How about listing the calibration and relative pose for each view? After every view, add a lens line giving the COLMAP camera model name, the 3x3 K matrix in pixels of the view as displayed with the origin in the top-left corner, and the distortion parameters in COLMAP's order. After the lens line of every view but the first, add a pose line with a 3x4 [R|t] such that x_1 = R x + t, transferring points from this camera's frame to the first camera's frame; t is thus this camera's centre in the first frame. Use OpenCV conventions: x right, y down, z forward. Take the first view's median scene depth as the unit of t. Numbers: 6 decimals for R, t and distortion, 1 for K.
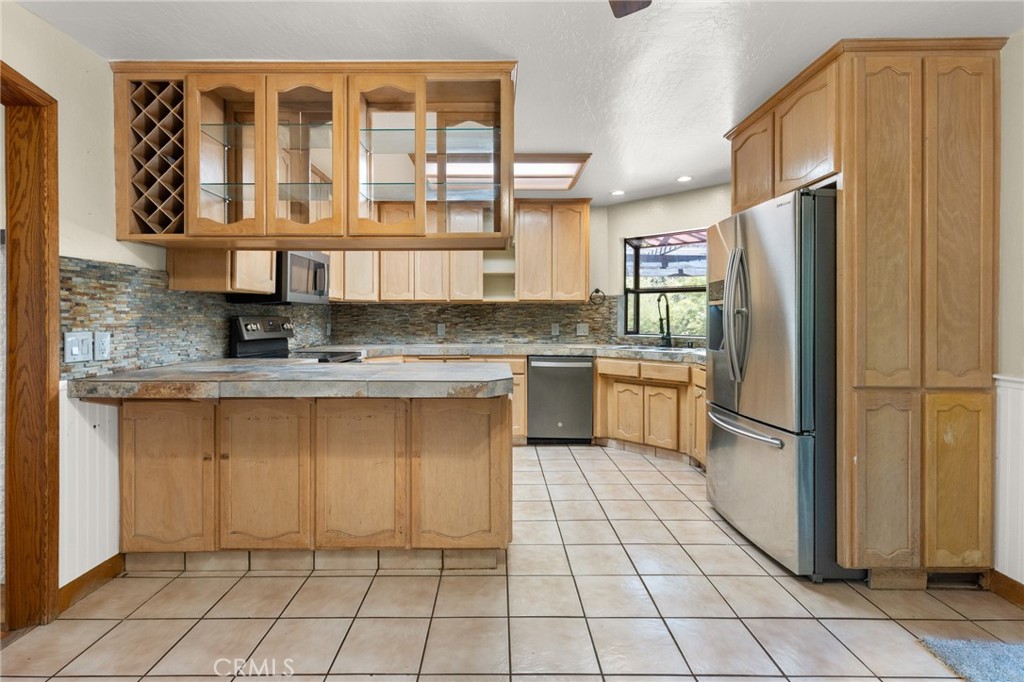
lens RADIAL K [[457.7, 0, 504.9], [0, 457.7, 320.0], [0, 0, 1]] dist [0.003741, -0.001002]
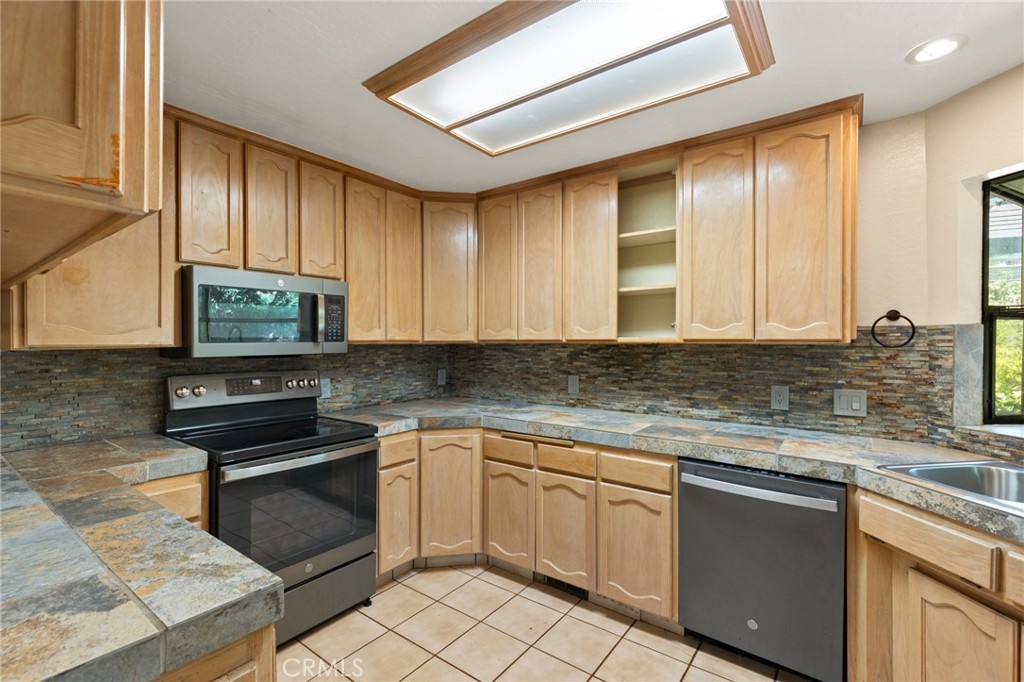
lens RADIAL K [[457.7, 0, 511.0], [0, 457.7, 342.9], [0, 0, 1]] dist [0.003741, -0.001002]
pose [[0.801332, 0.001669, -0.598218, 0.172415], [-0.001759, 0.999998, 0.000434, -0.037565], [0.598217, 0.000704, 0.801333, 0.440498]]
